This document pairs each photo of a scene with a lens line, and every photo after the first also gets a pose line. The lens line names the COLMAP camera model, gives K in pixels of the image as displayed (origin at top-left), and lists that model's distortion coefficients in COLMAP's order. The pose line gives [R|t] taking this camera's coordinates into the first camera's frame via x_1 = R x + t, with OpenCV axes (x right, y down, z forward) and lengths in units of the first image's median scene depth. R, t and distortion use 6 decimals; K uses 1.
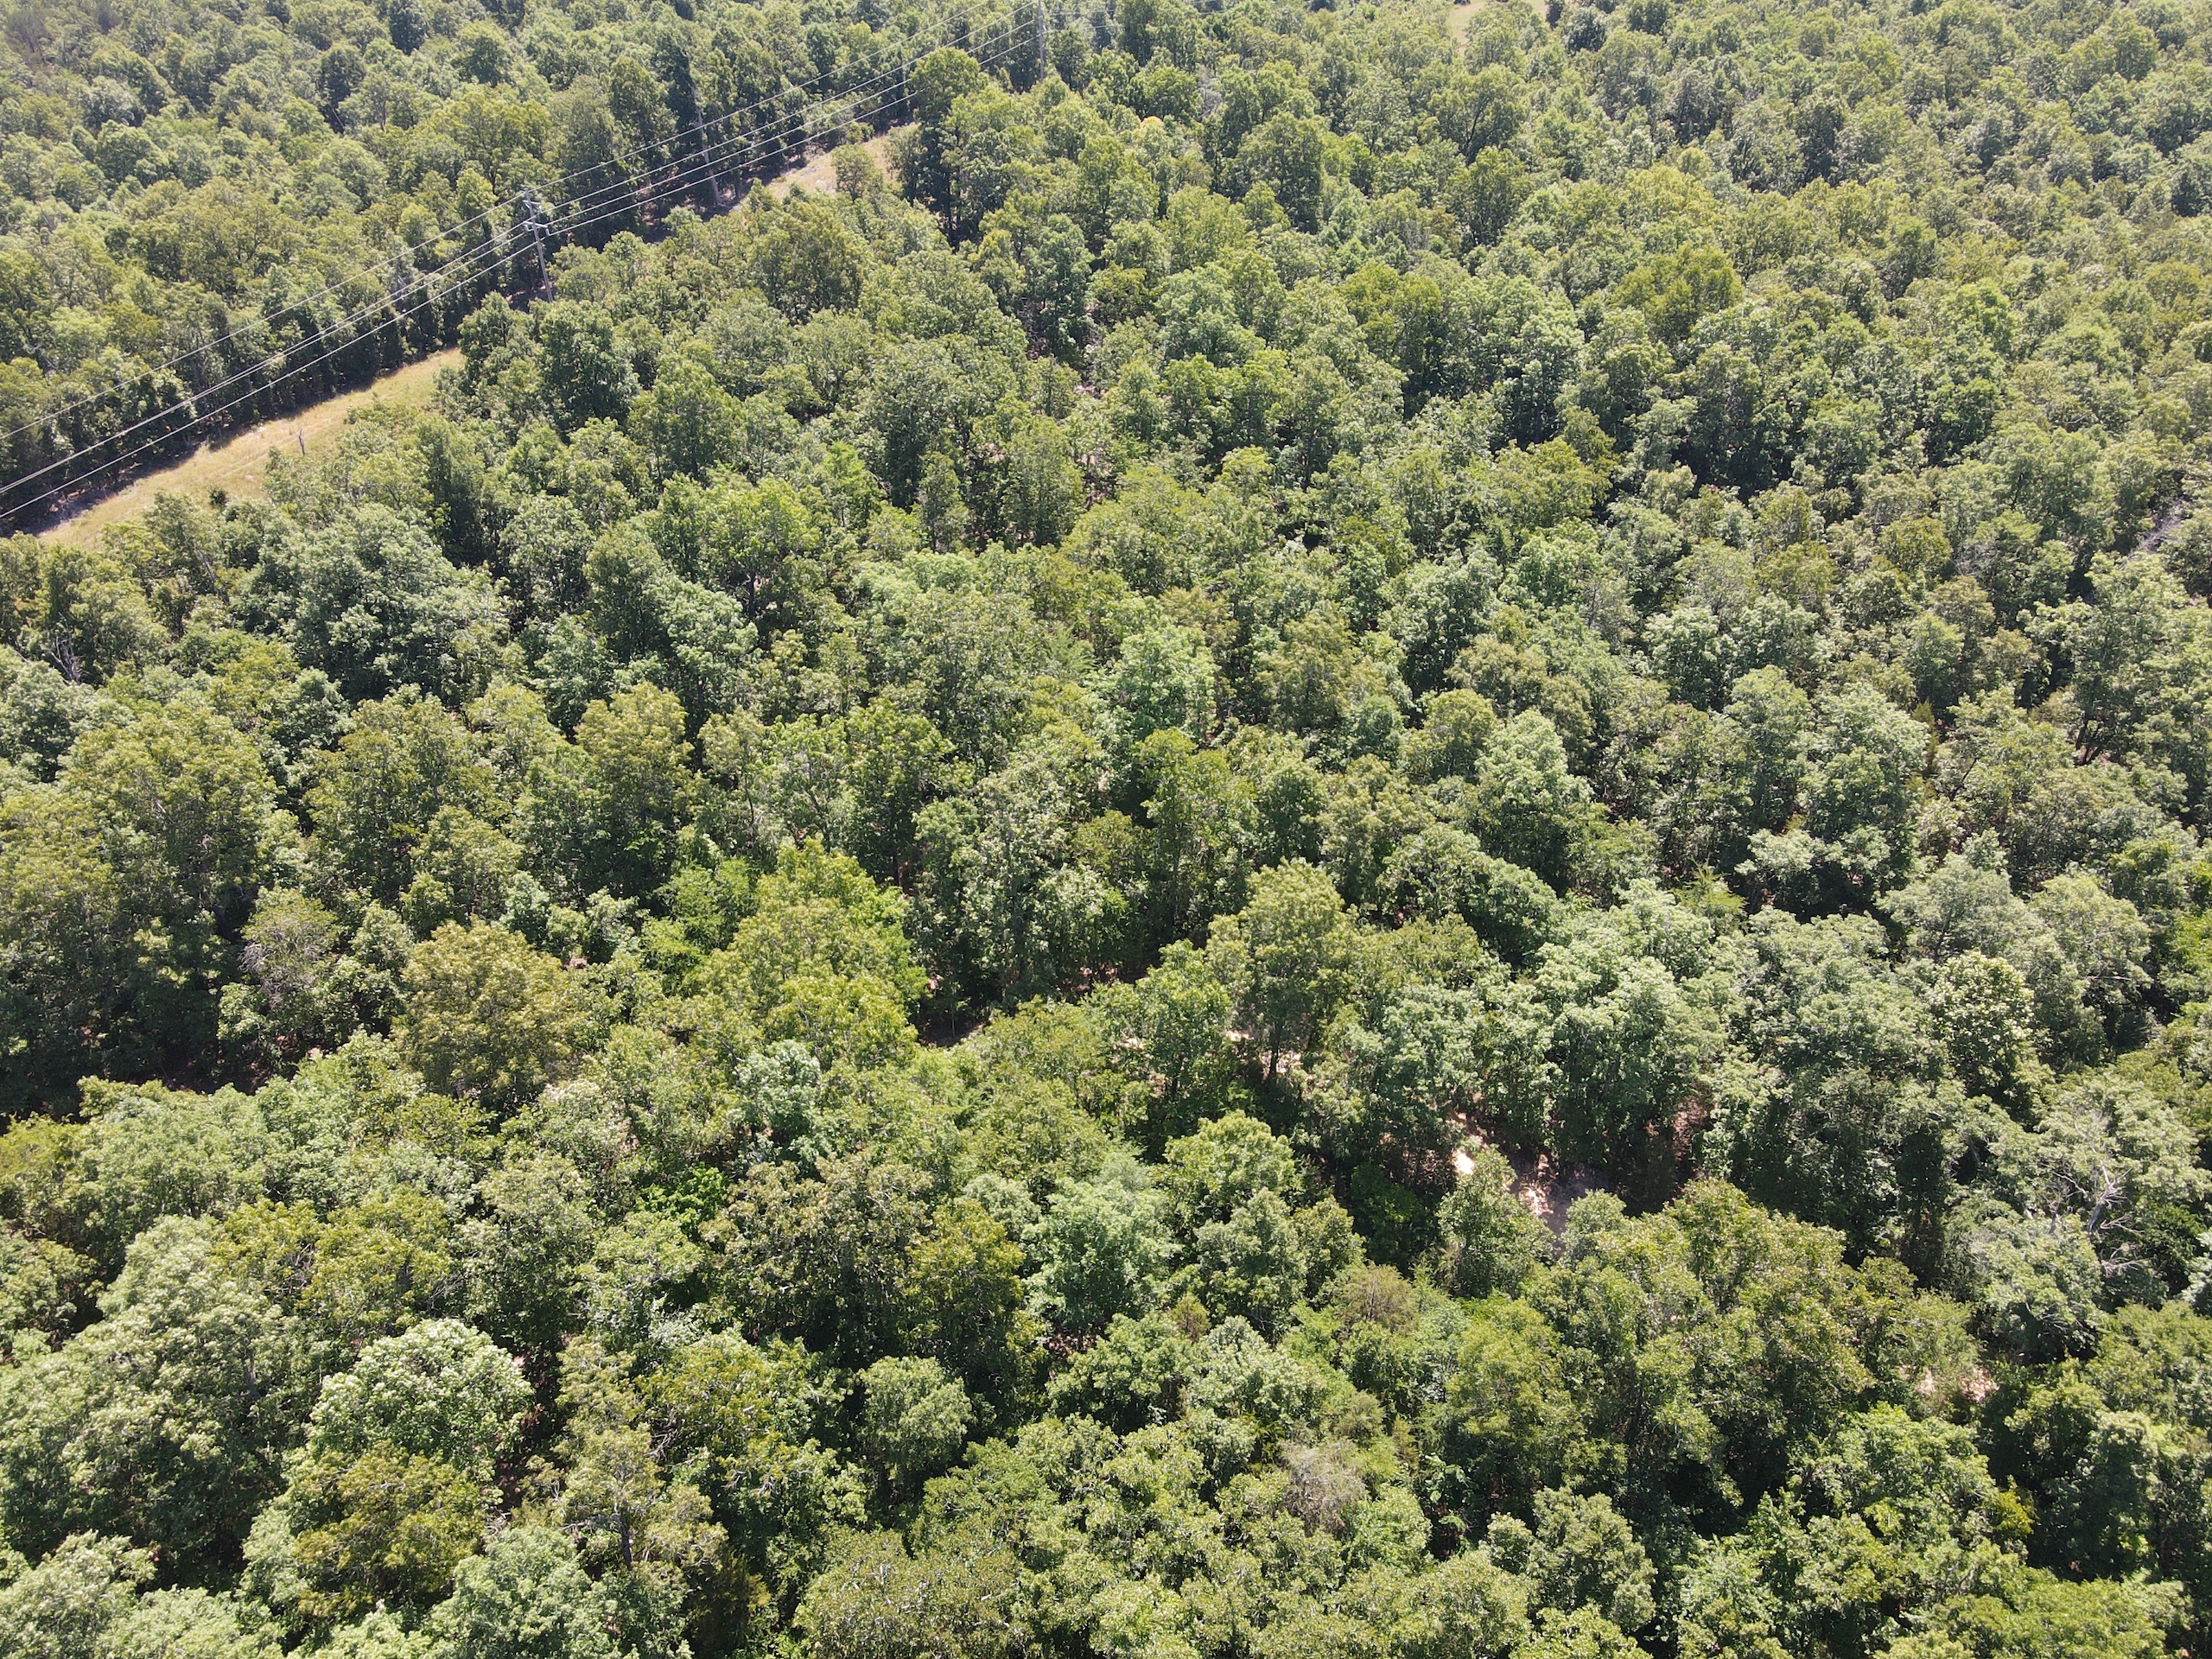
lens RADIAL K [[1621.1, 0, 1092.1], [0, 1621.1, 826.9], [0, 0, 1]] dist [0.007160, 0.006486]
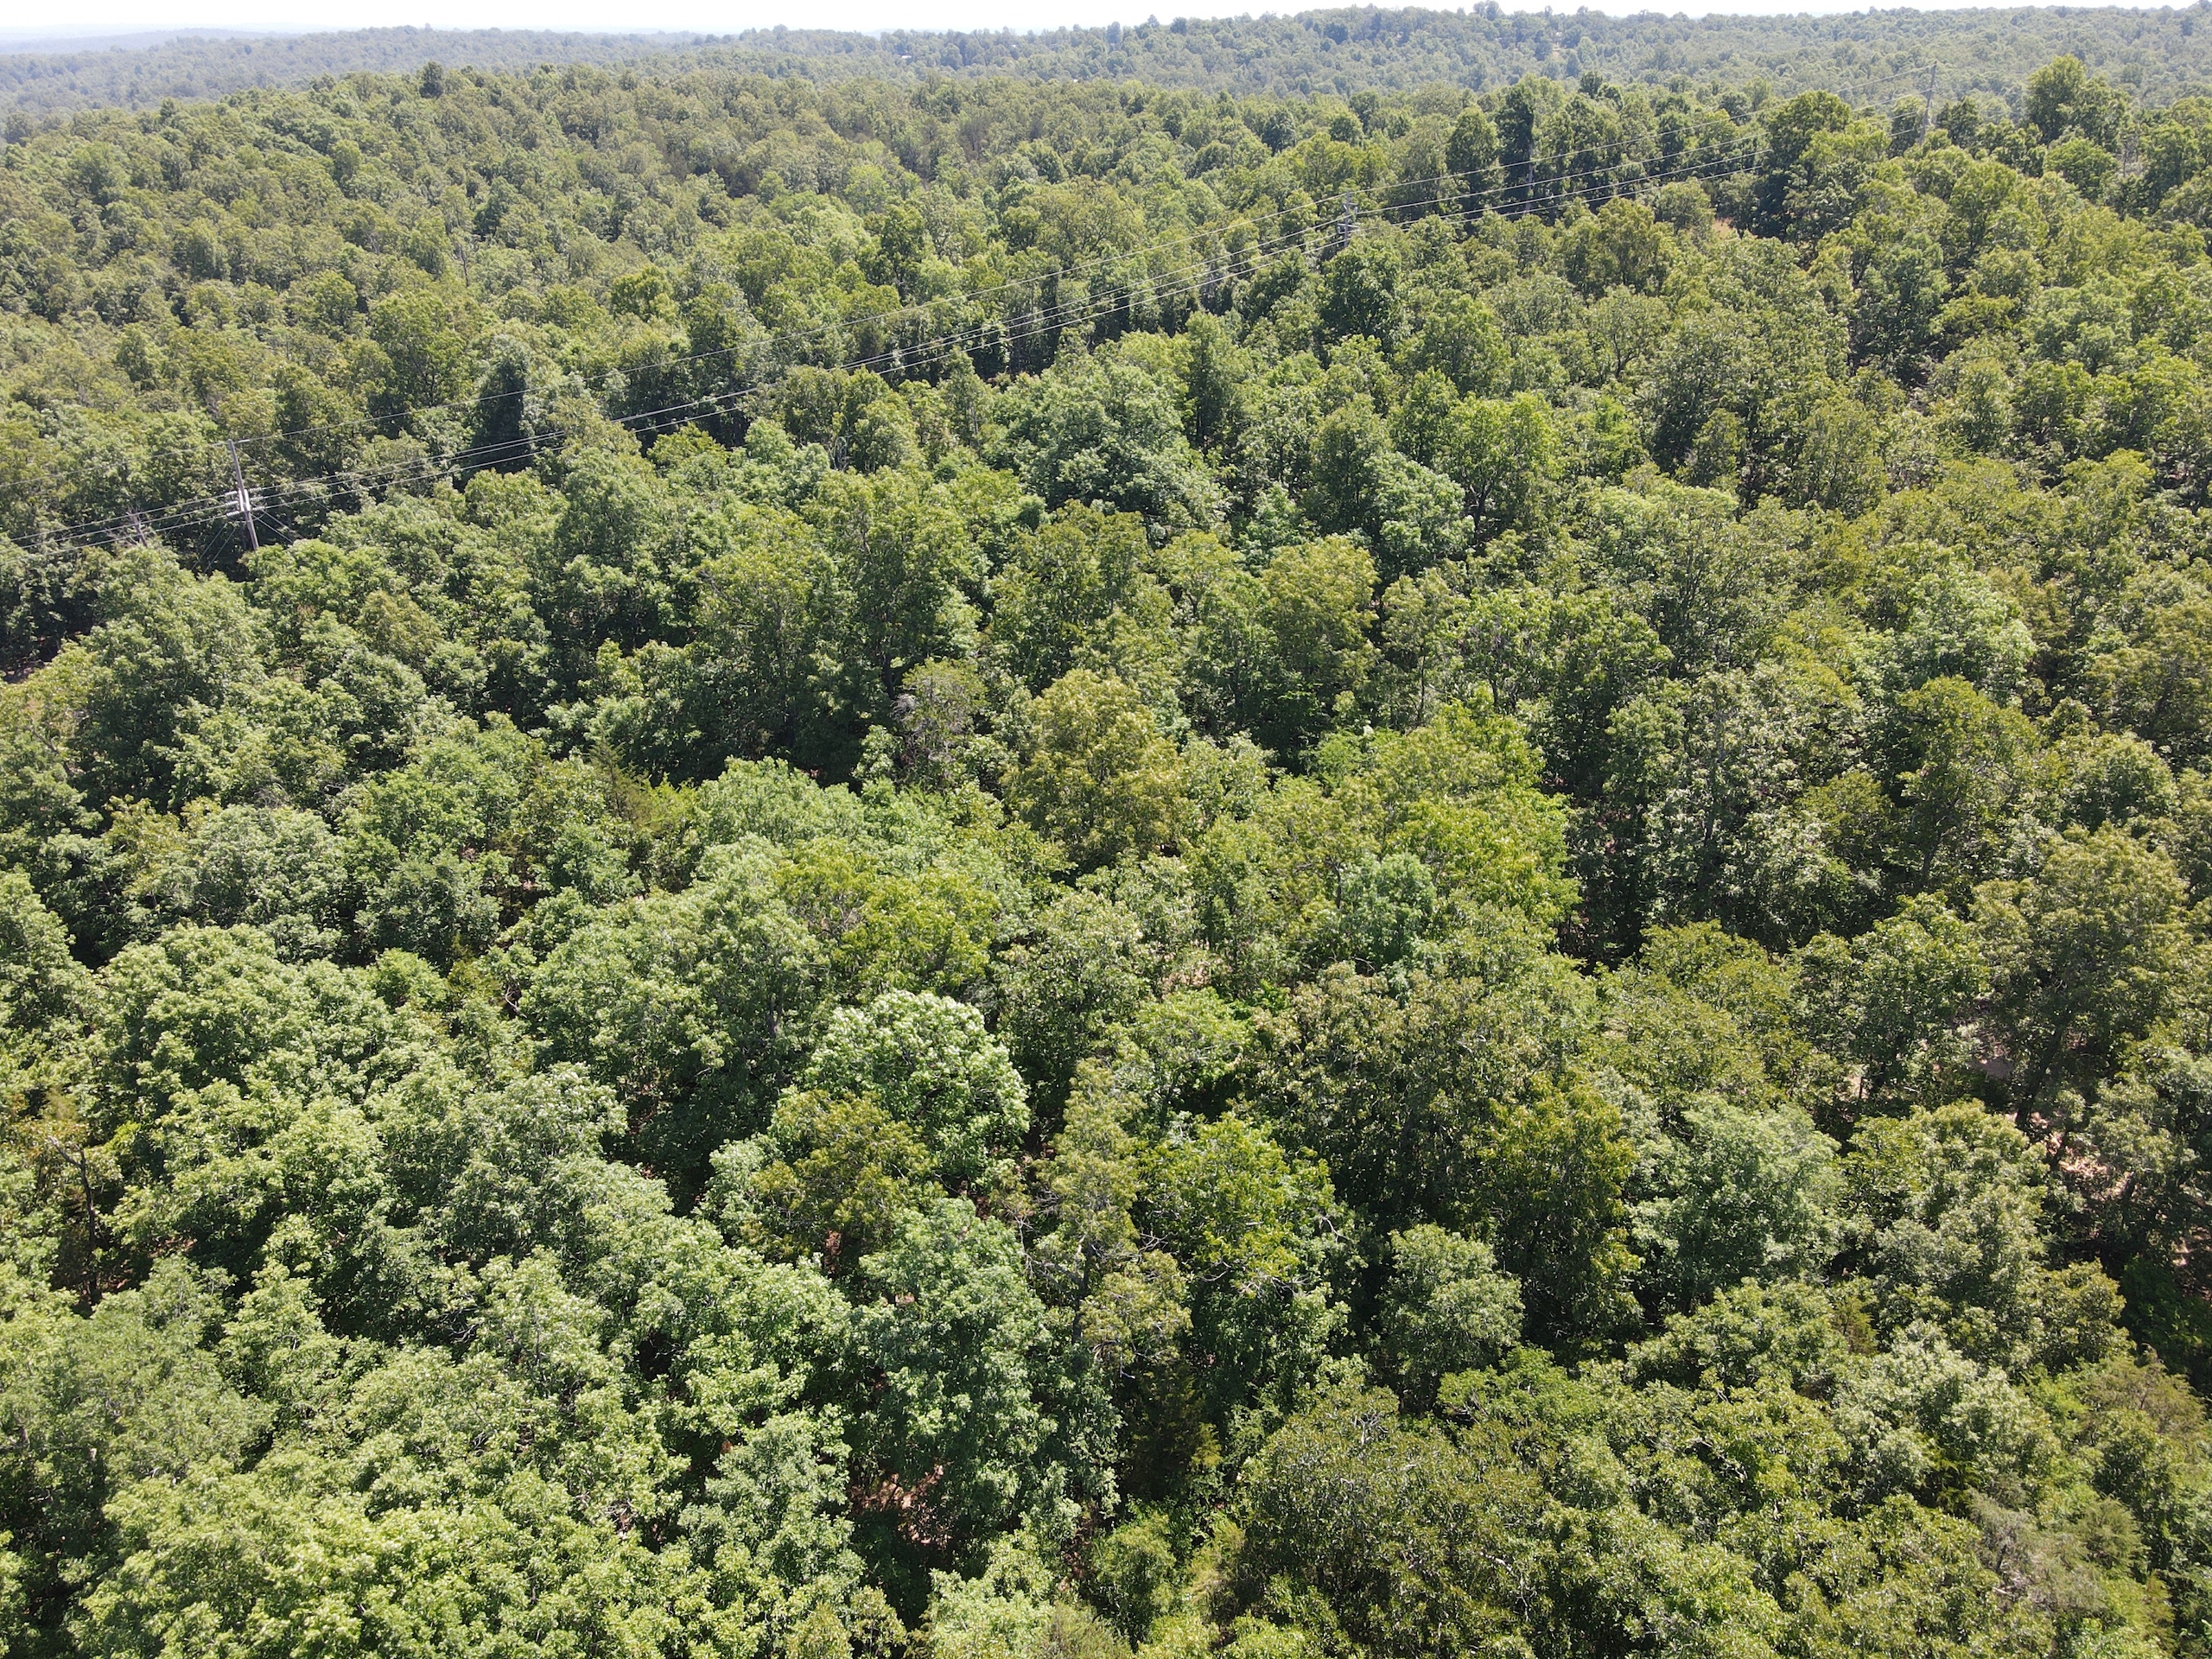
lens RADIAL K [[1621.1, 0, 1092.1], [0, 1621.1, 826.9], [0, 0, 1]] dist [0.007160, 0.006486]
pose [[0.891475, 0.206861, -0.403089, 0.004333], [-0.267804, 0.958214, -0.100535, 0.235498], [0.365449, 0.197573, 0.909622, 0.159202]]
